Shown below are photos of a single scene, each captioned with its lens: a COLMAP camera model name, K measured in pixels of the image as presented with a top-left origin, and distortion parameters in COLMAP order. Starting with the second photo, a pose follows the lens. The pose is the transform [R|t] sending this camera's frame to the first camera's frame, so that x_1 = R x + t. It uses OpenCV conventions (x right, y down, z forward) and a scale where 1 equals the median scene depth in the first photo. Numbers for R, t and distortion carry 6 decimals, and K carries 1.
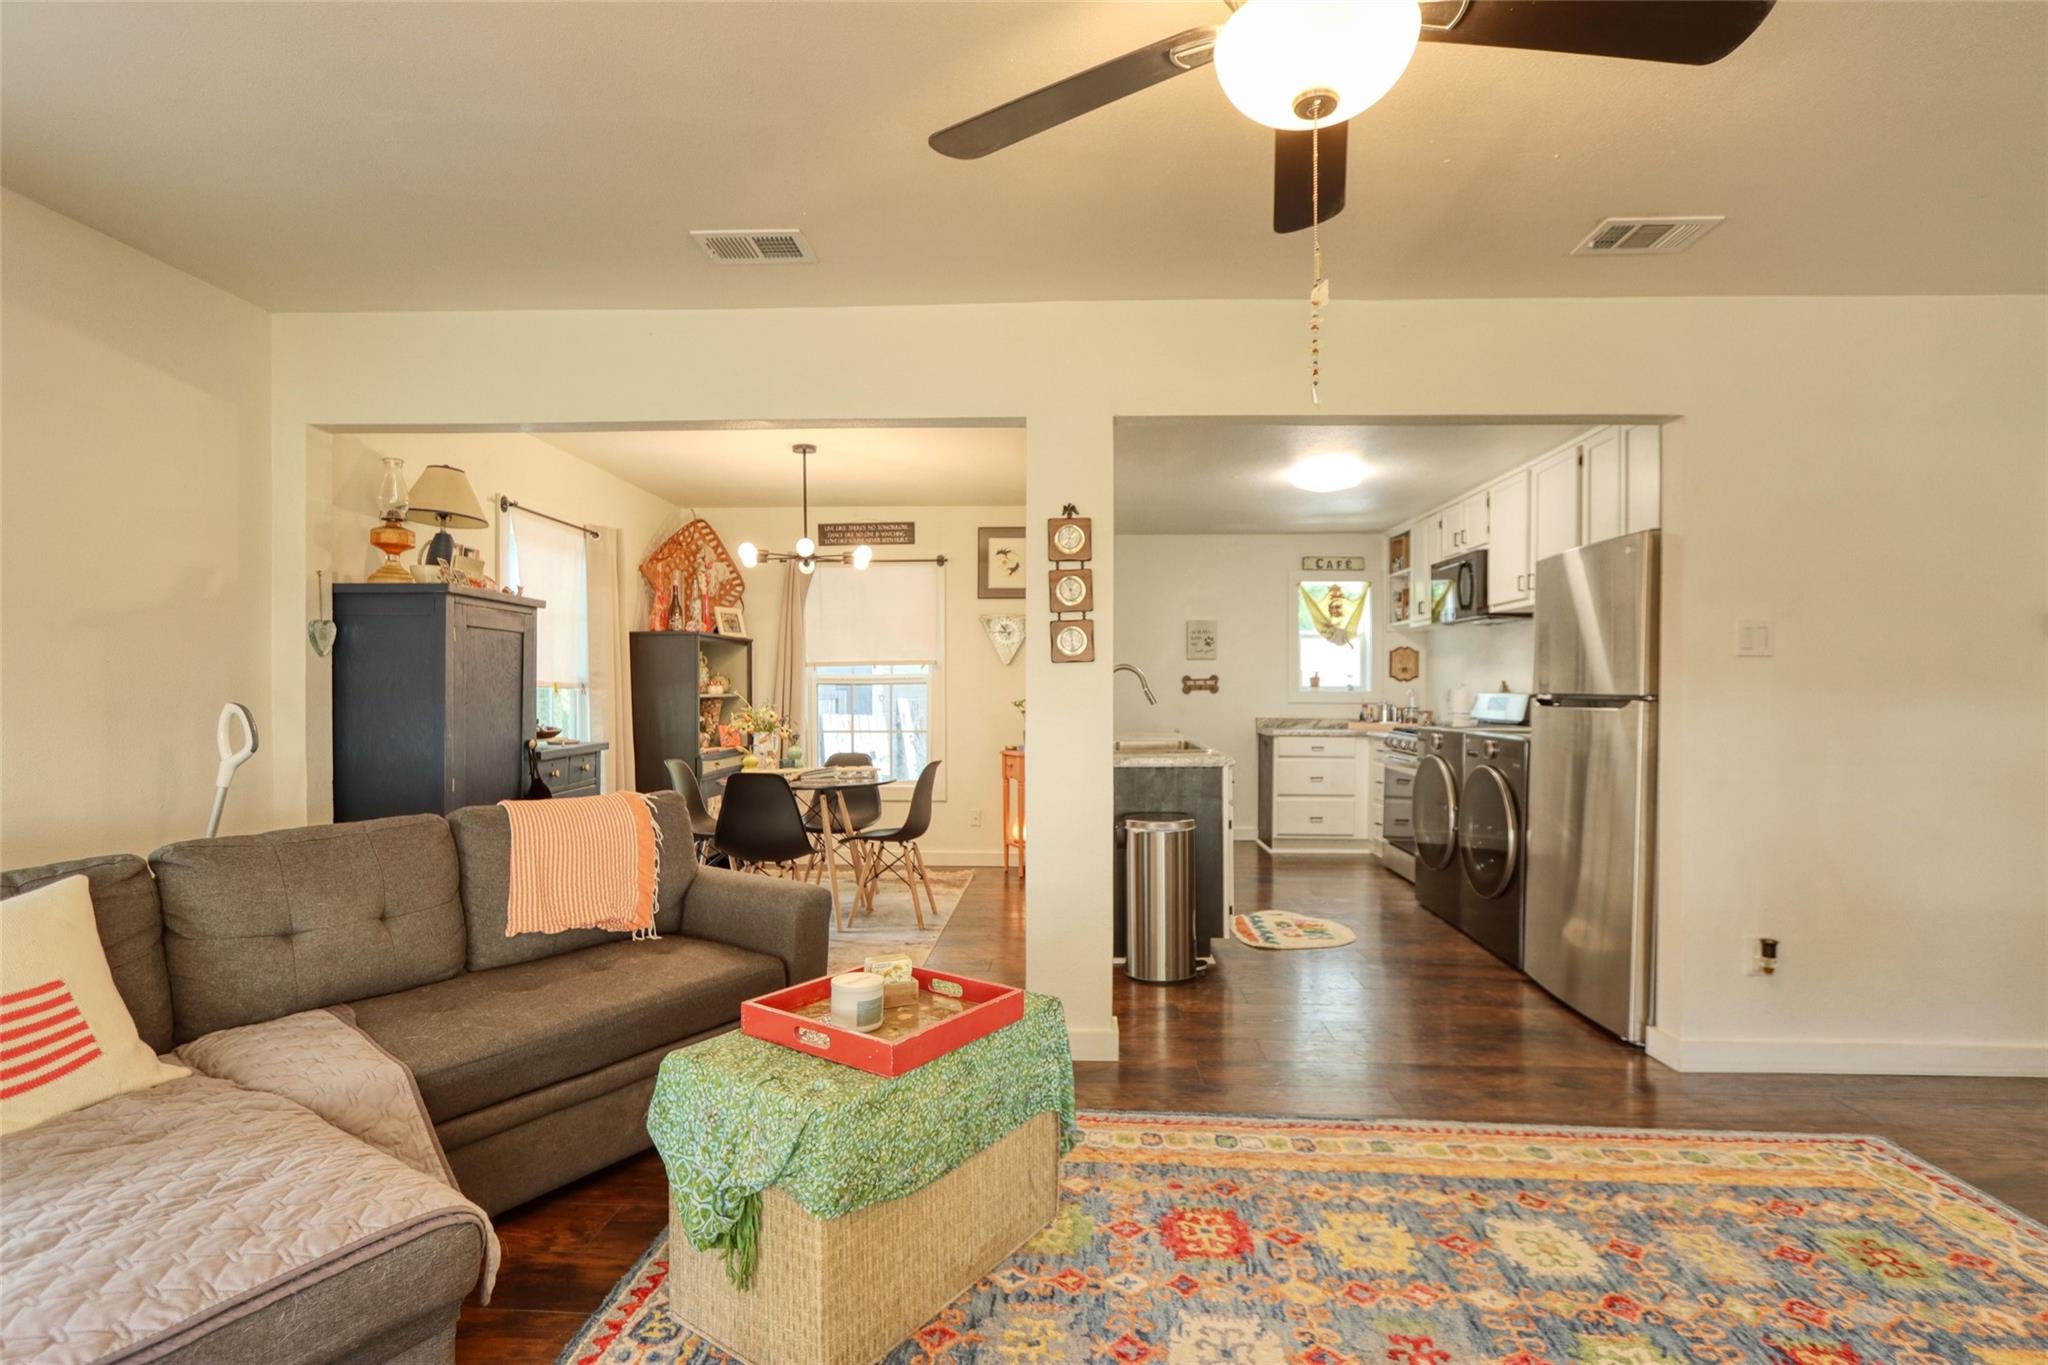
lens RADIAL K [[983.4, 0, 1023.3], [0, 983.4, 694.4], [0, 0, 1]] dist [-0.017146, 0.002879]
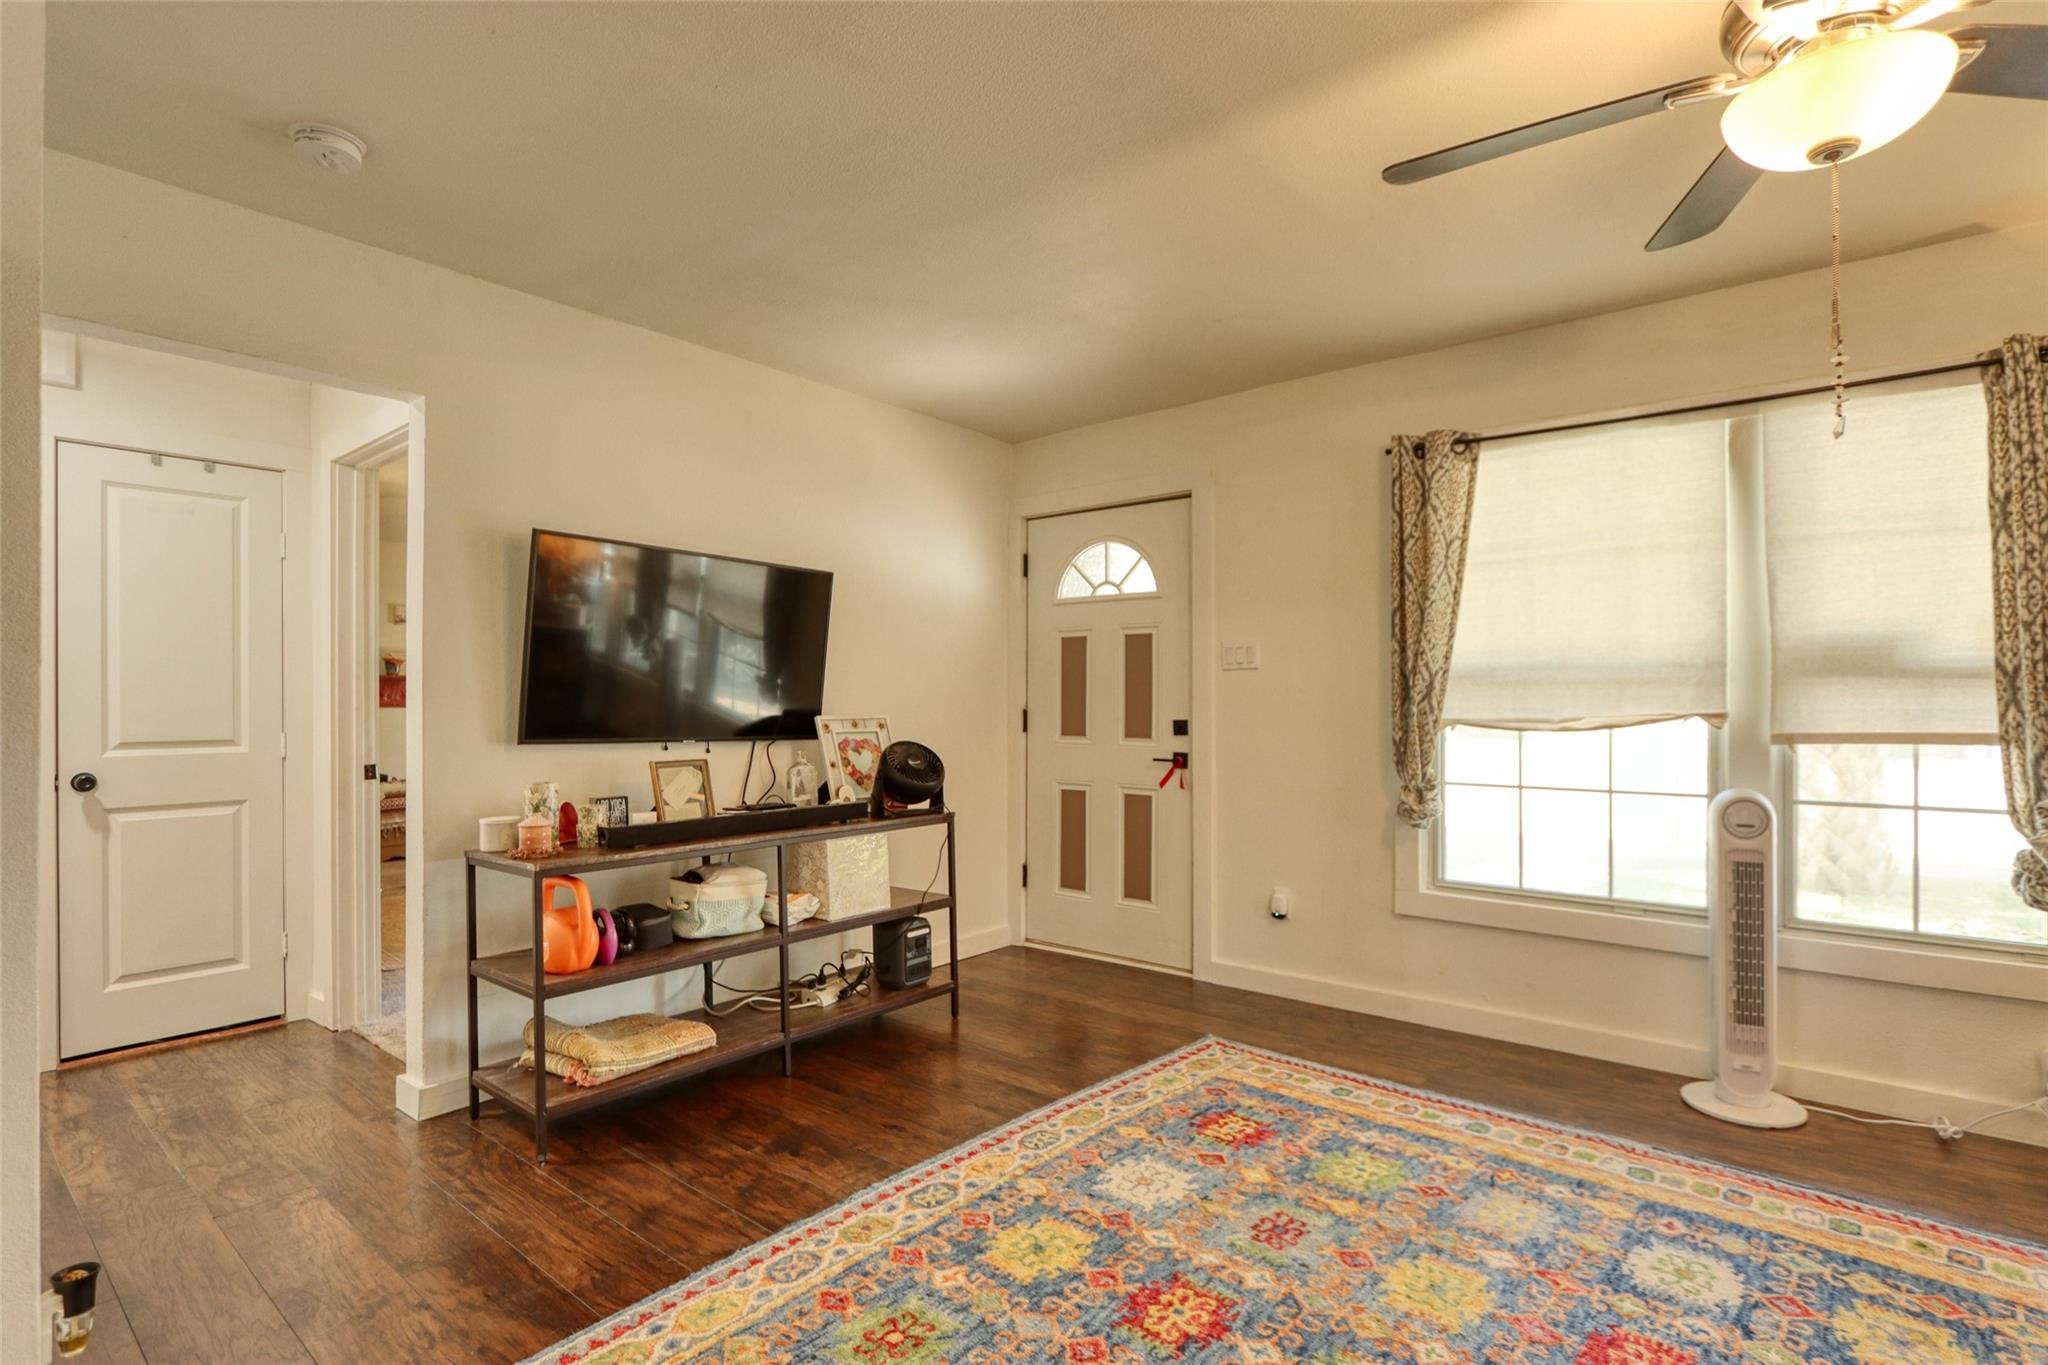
lens RADIAL K [[983.4, 0, 1026.1], [0, 983.4, 697.7], [0, 0, 1]] dist [-0.017146, 0.002879]
pose [[-0.804064, 0.000774, 0.594542, 0.117247], [-0.000610, 0.999998, -0.002126, -0.000294], [-0.594543, -0.002072, -0.804061, 0.740536]]
